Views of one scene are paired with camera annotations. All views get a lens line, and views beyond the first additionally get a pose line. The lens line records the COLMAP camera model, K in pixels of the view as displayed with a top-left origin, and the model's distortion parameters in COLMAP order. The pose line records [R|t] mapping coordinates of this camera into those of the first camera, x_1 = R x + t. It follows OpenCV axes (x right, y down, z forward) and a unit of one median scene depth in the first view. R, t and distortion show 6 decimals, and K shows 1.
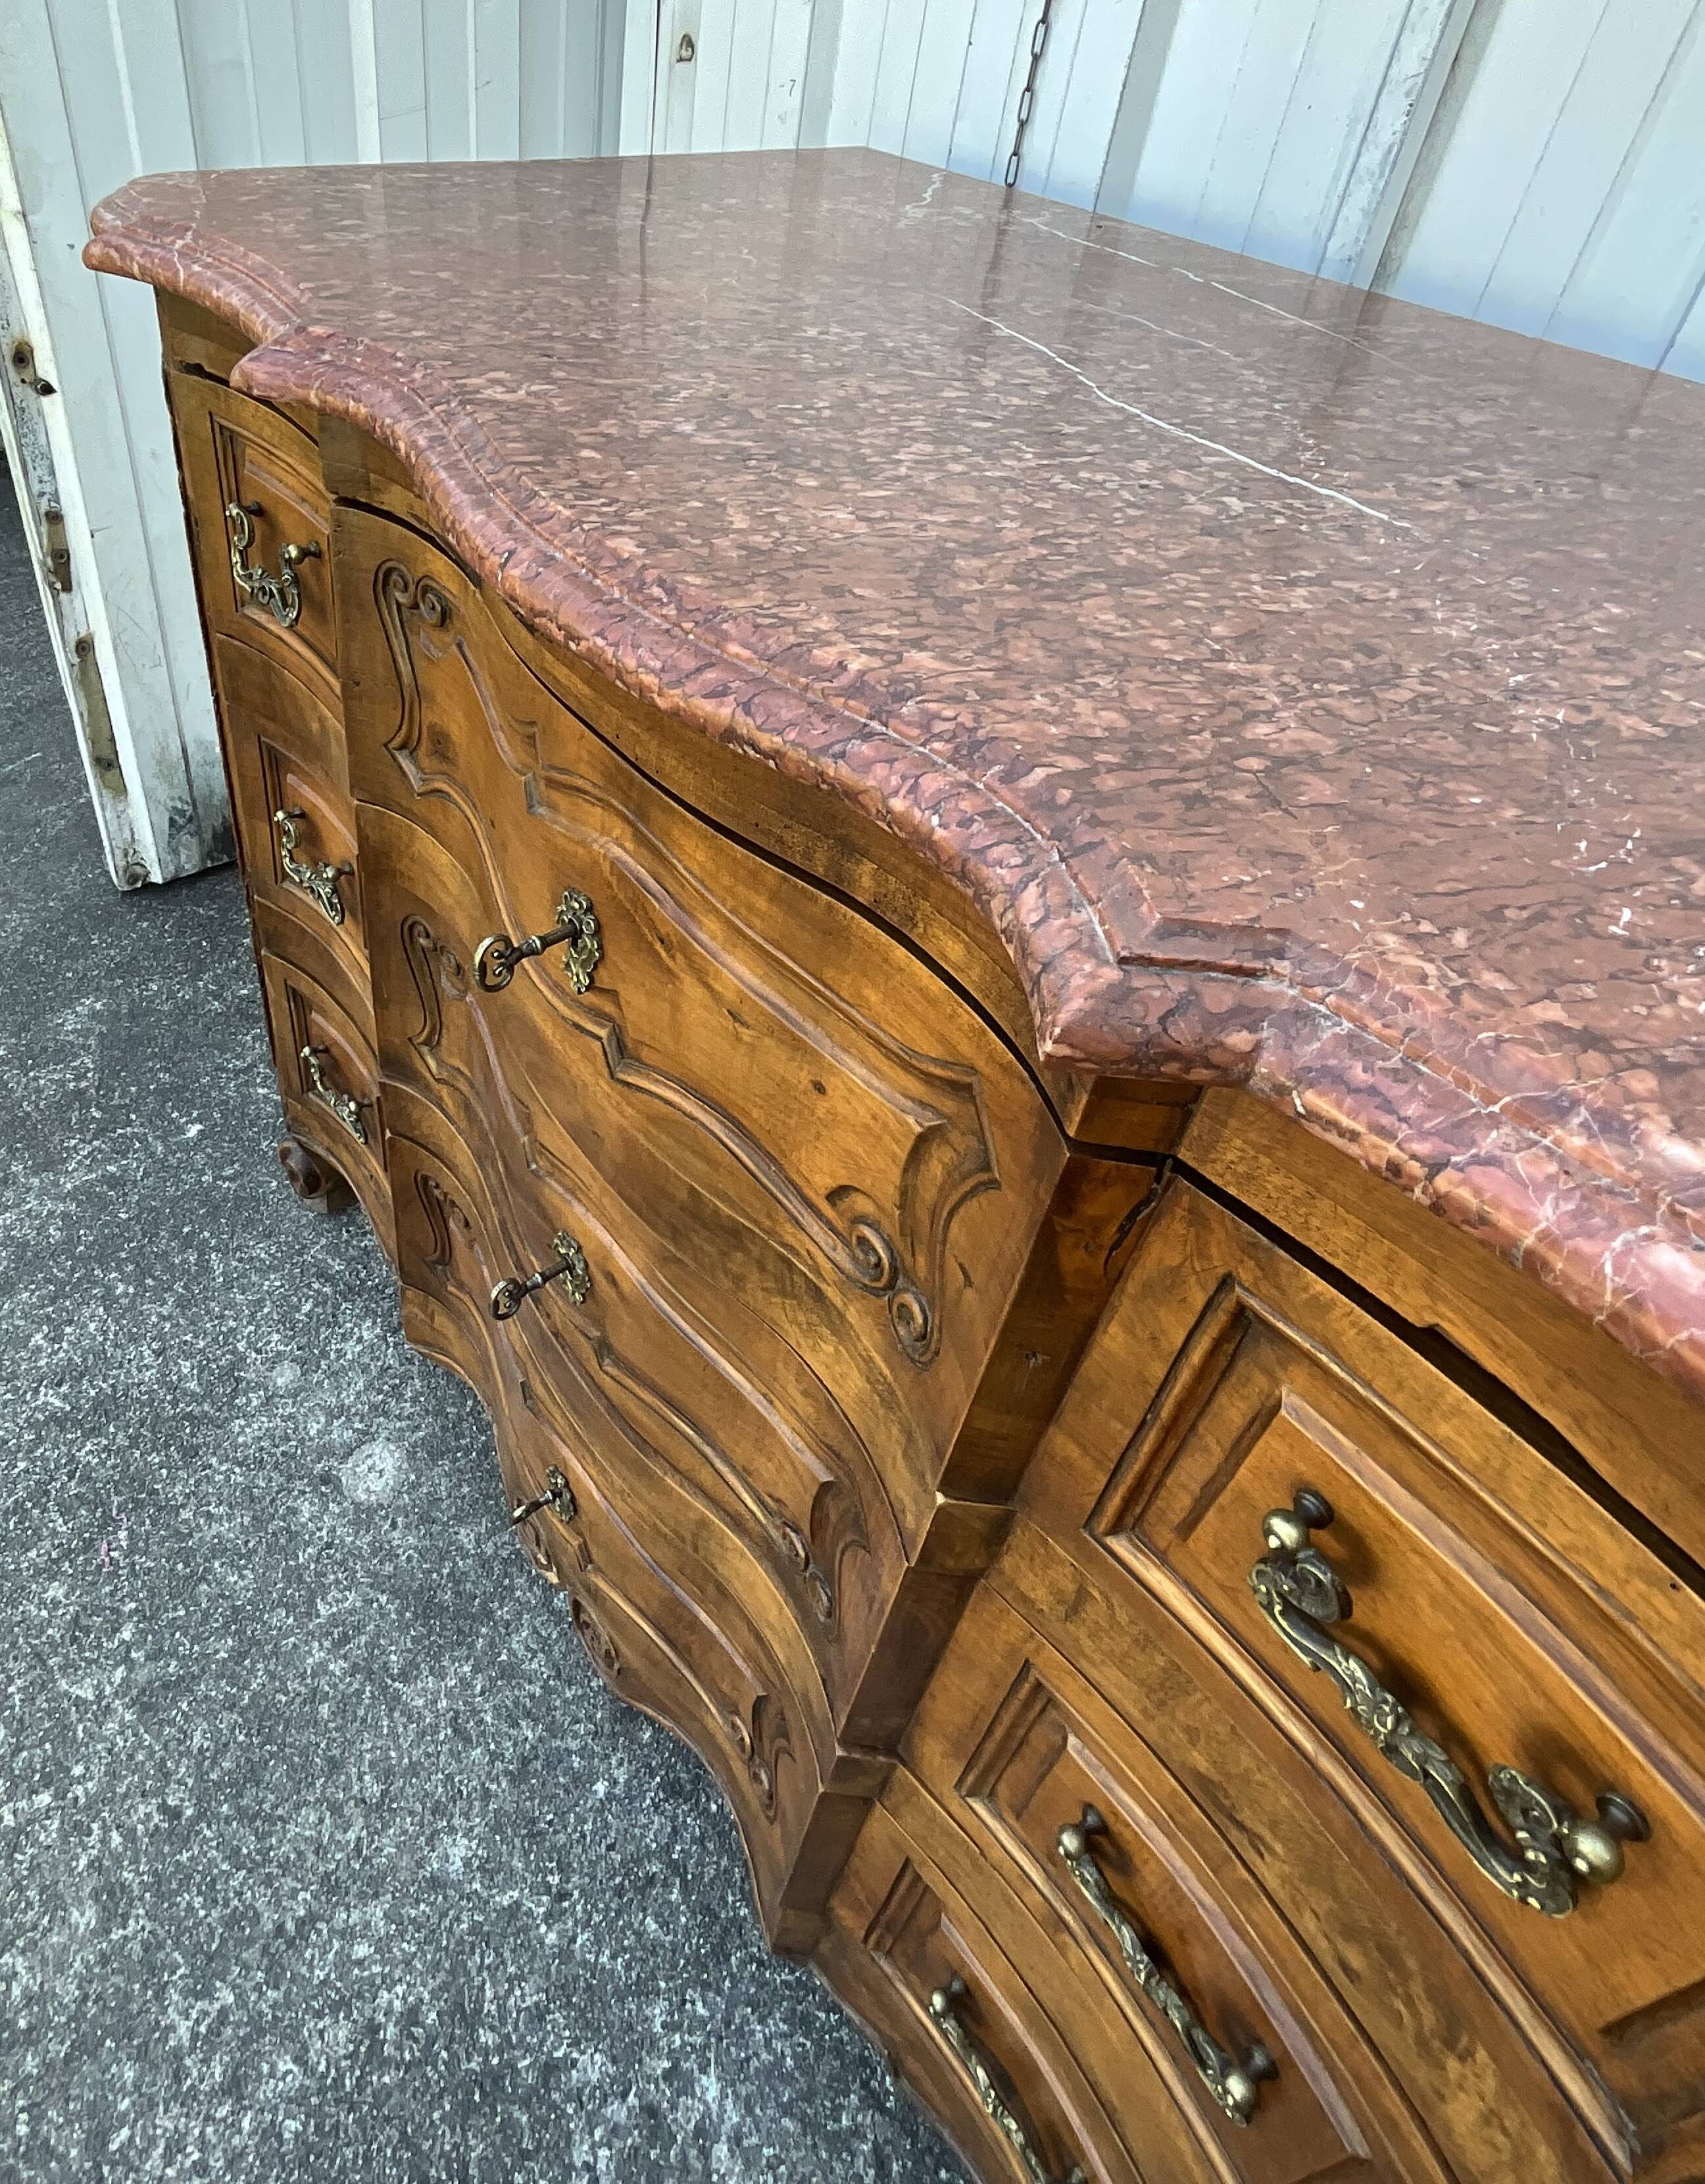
lens RADIAL K [[1293.0, 0, 700.2], [0, 1293.0, 862.1], [0, 0, 1]] dist [-0.007876, 0.006589]
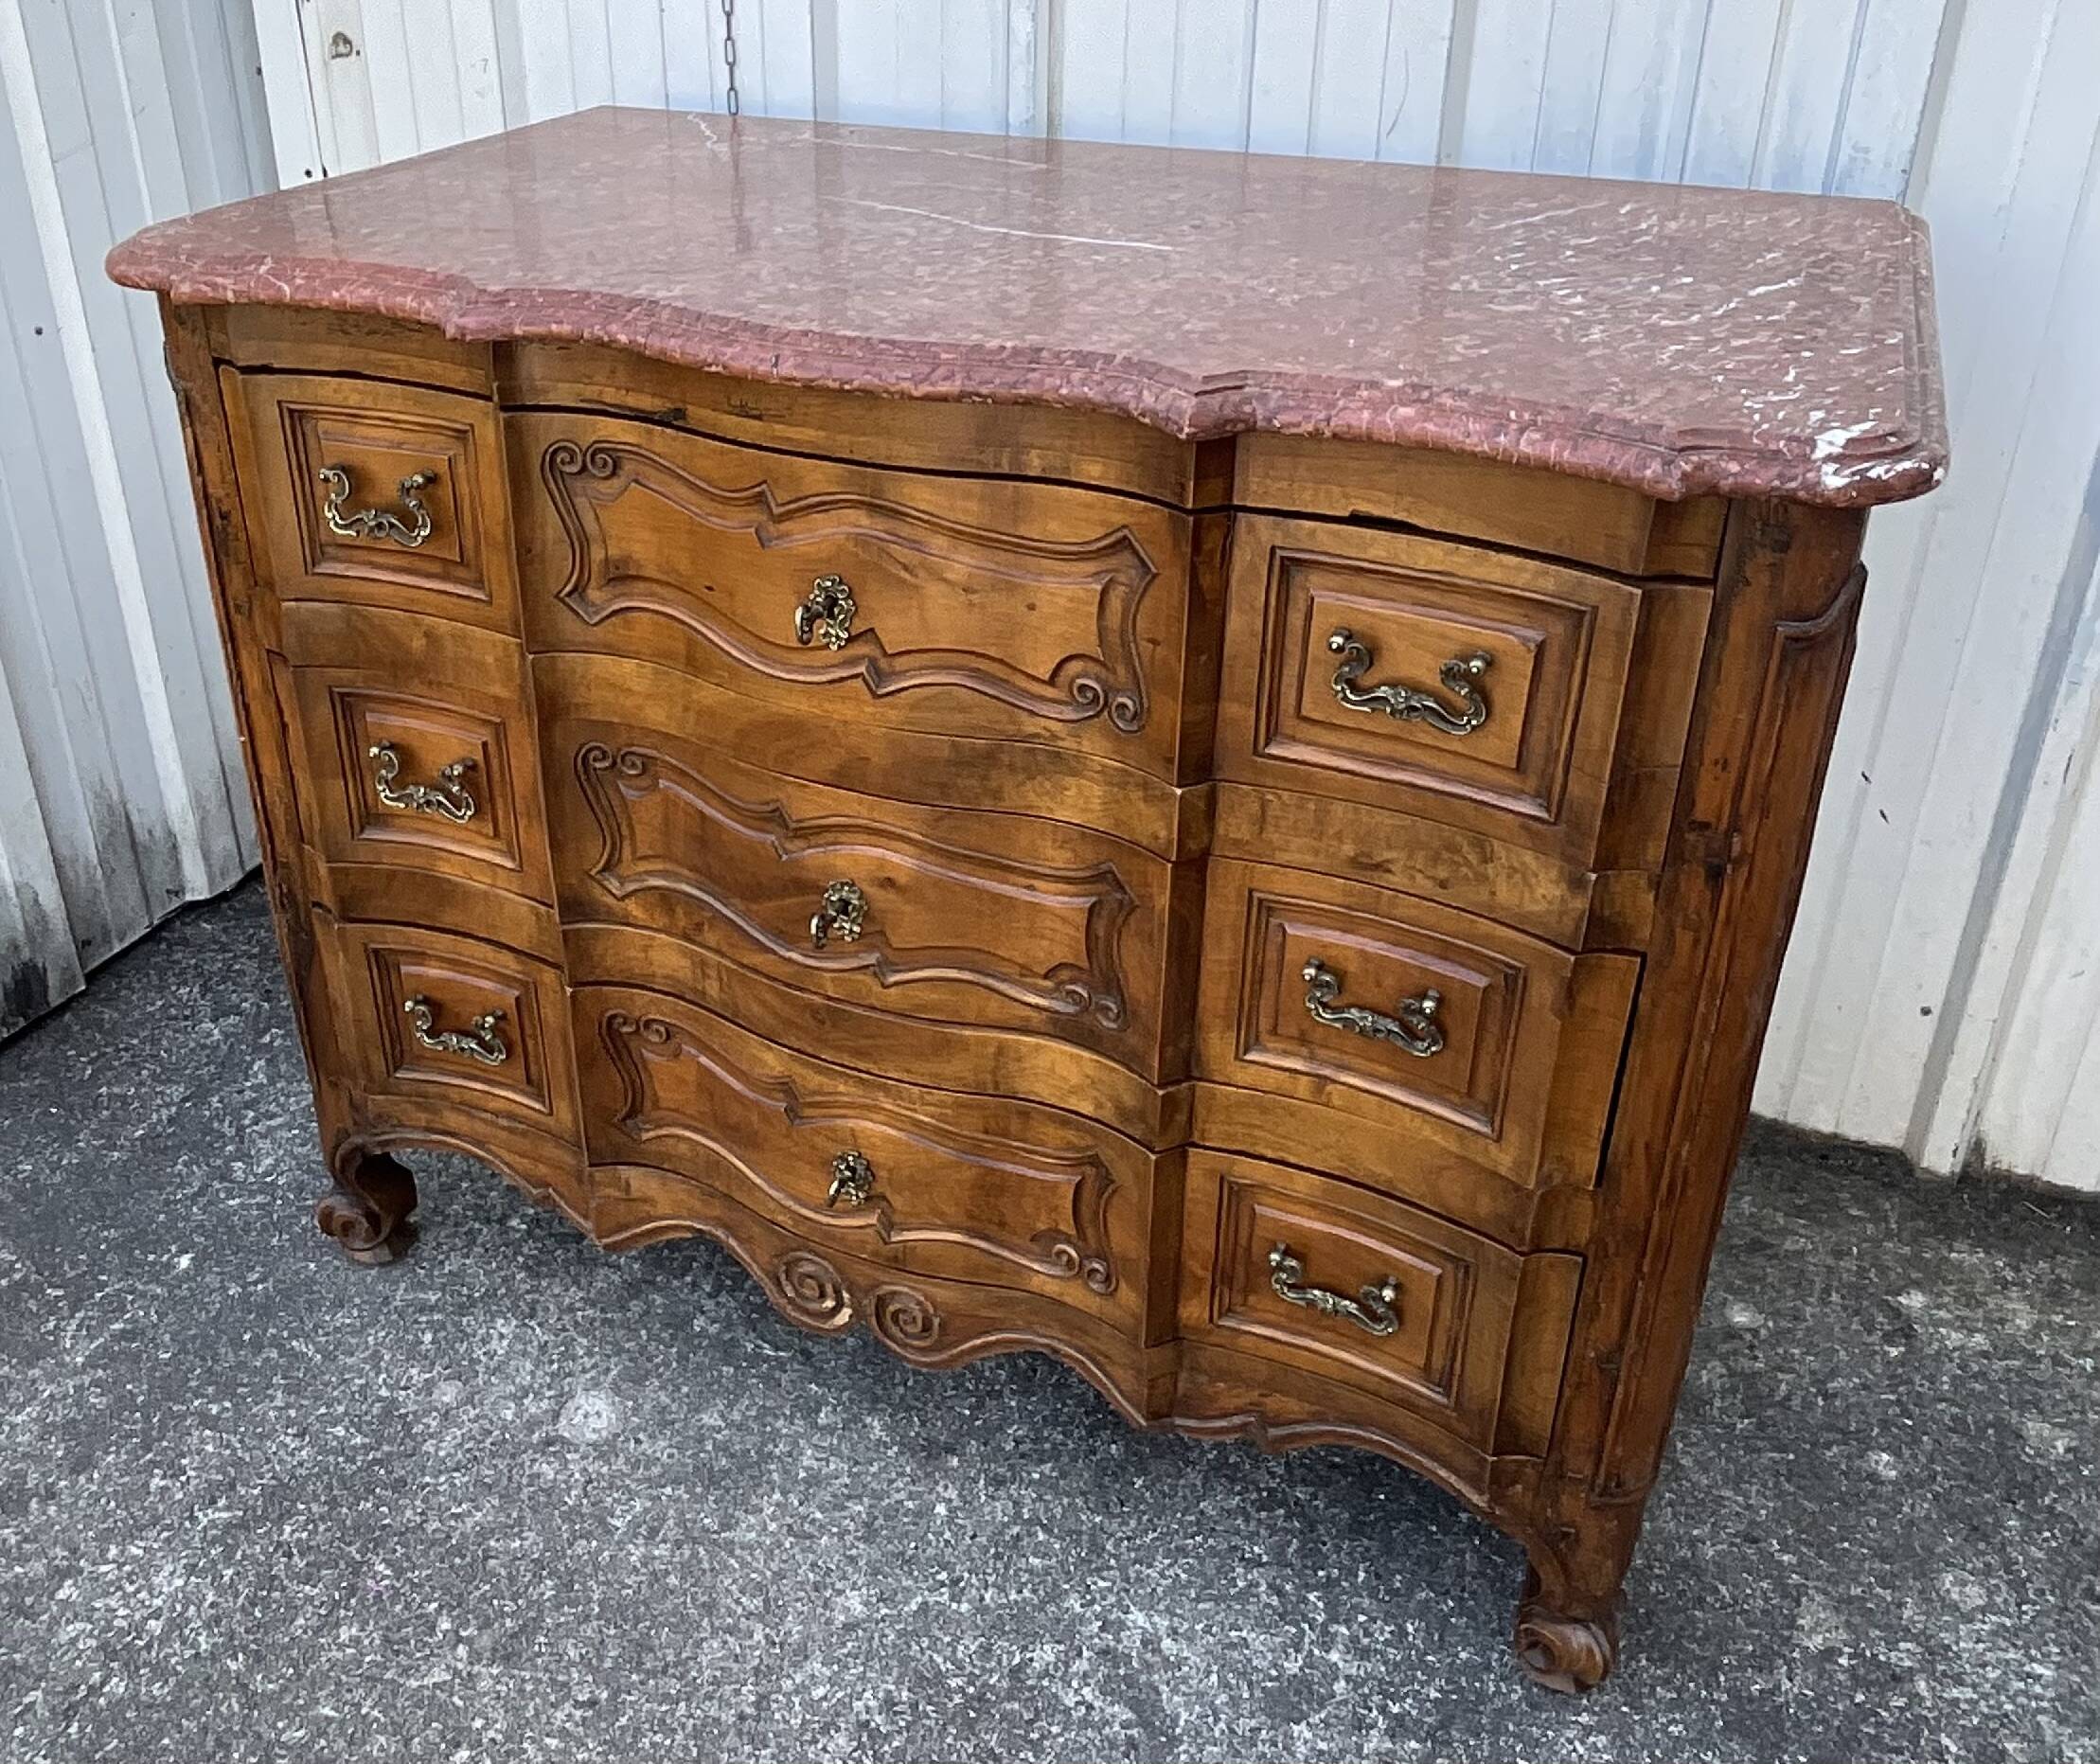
lens RADIAL K [[1866.0, 0, 945.8], [0, 1866.0, 722.6], [0, 0, 1]] dist [-0.005268, -0.003786]
pose [[0.867360, -0.298029, 0.398580, -0.536036], [0.357175, 0.930473, -0.081518, 0.246298], [-0.346574, 0.213068, 0.913503, -0.617430]]
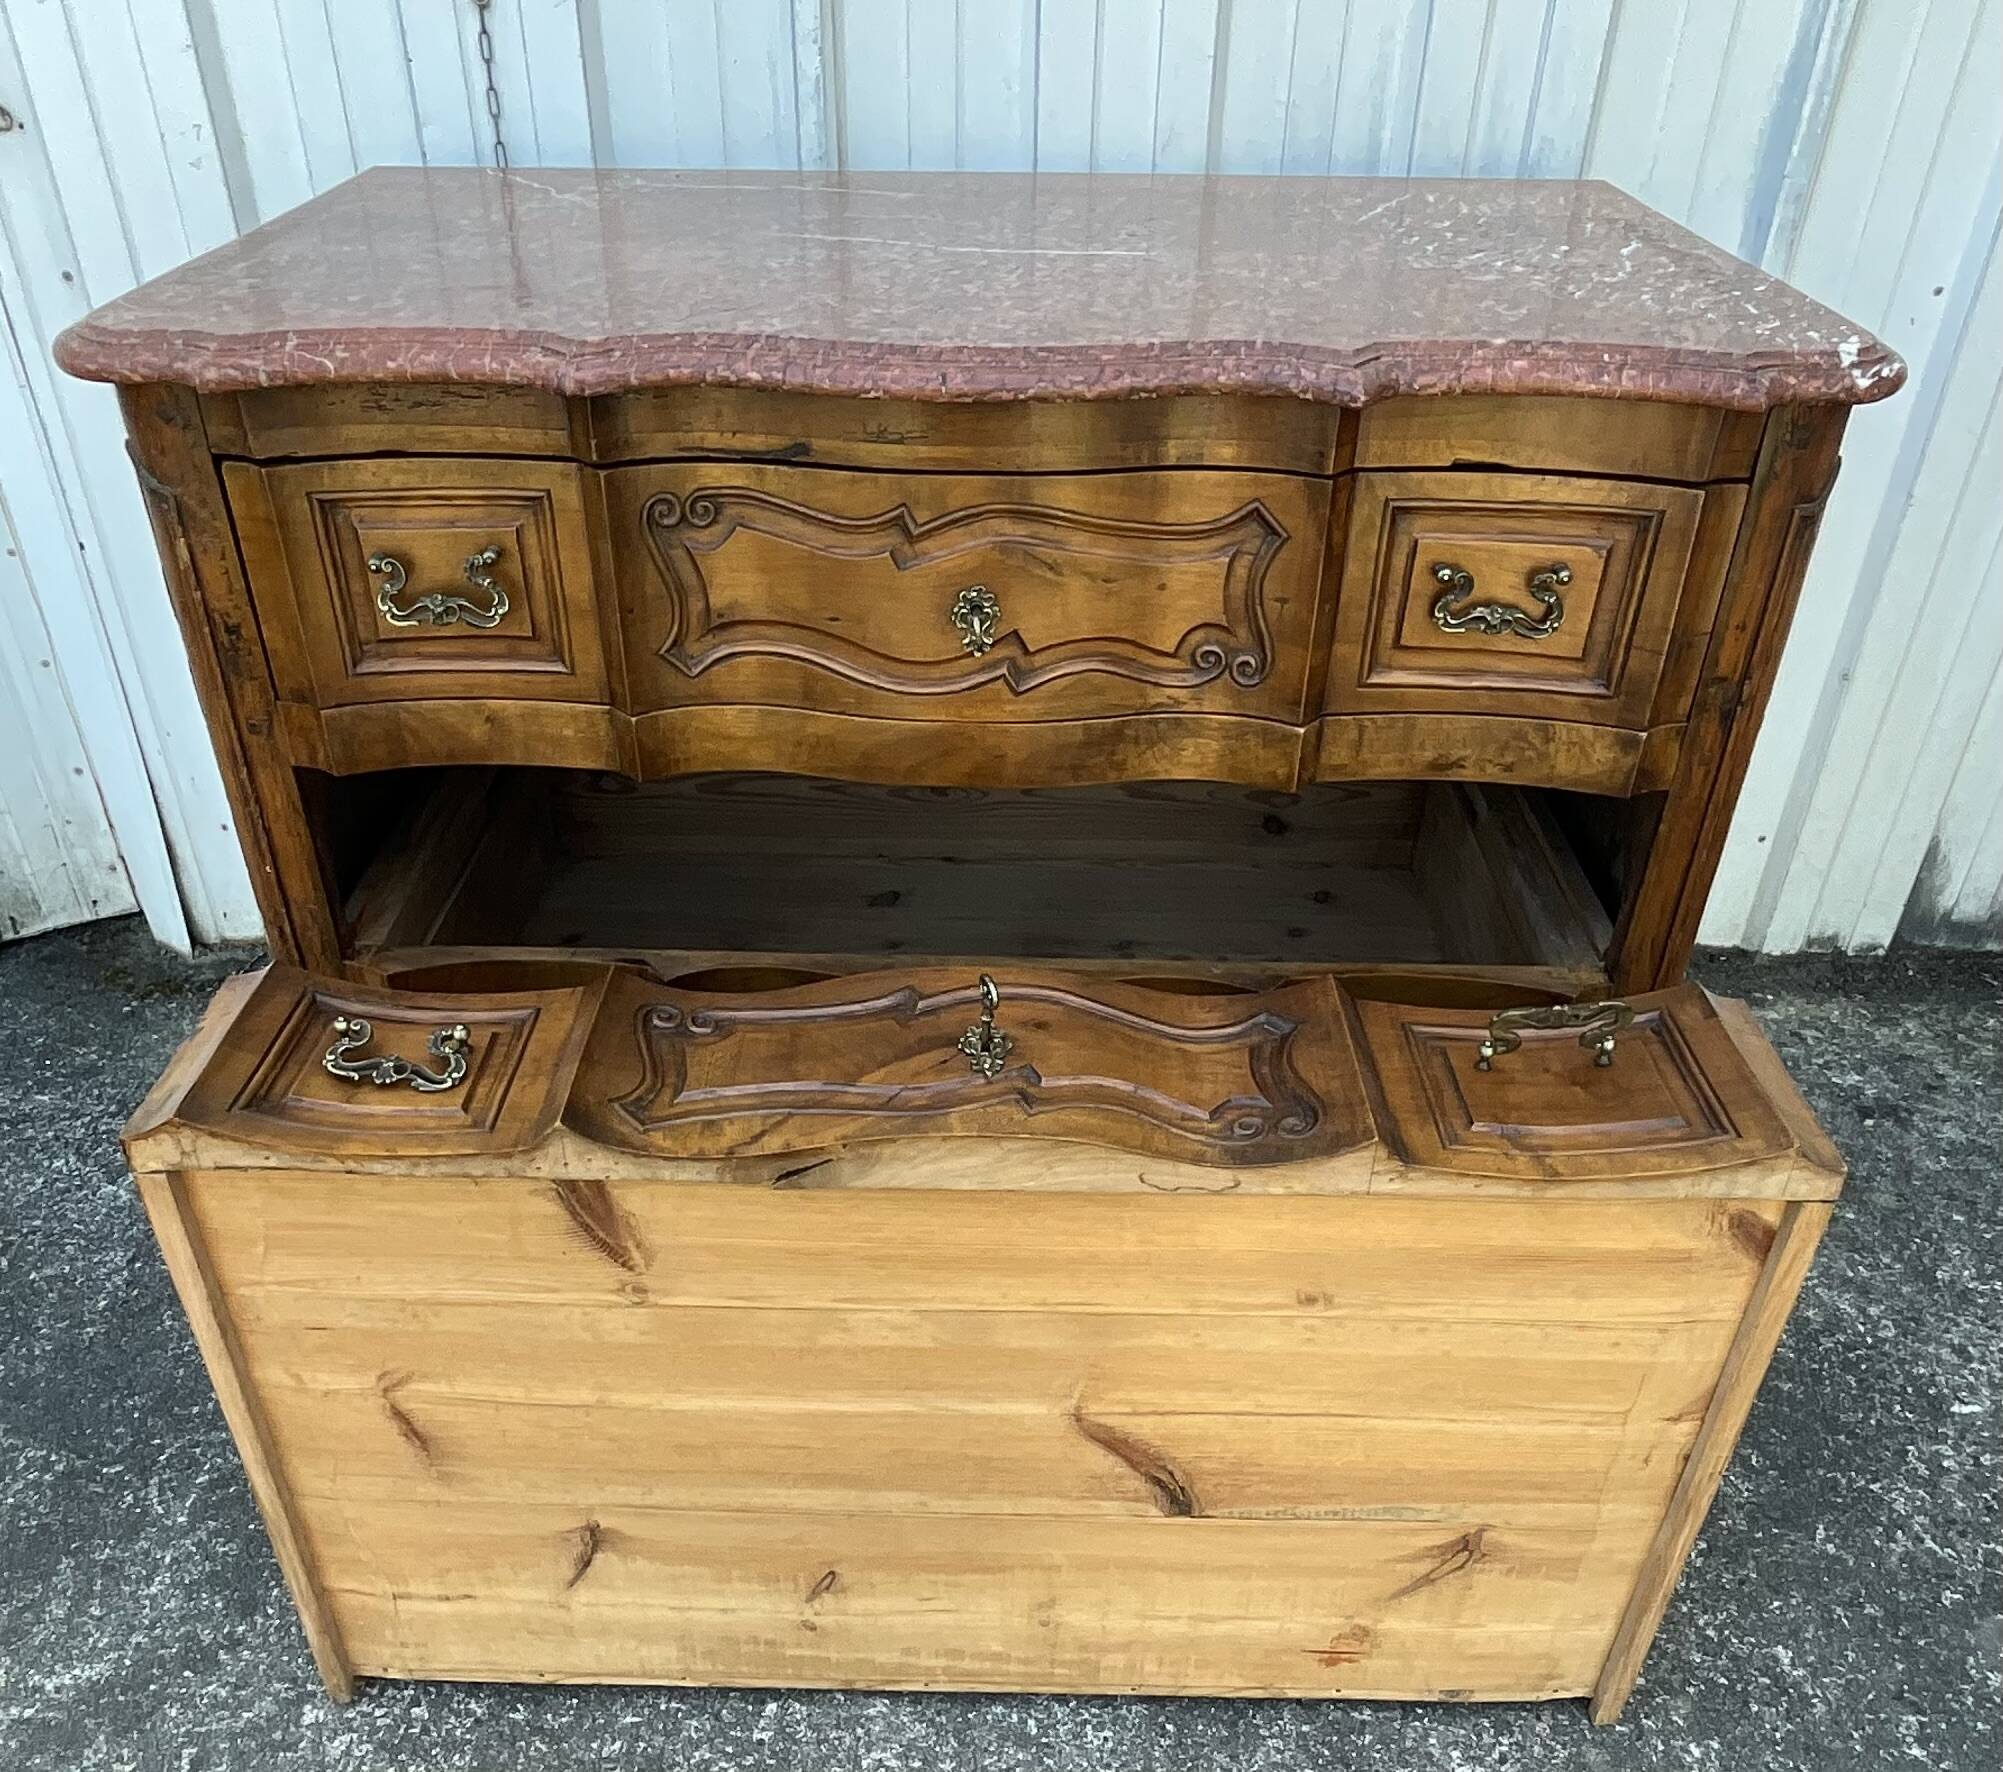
lens RADIAL K [[1635.8, 0, 963.8], [0, 1635.8, 1000.9], [0, 0, 1]] dist [-0.018231, 0.008360]
pose [[0.607703, -0.521068, 0.599320, -0.960388], [0.514610, 0.833153, 0.202562, 0.021657], [-0.604874, 0.185319, 0.774457, -0.307613]]
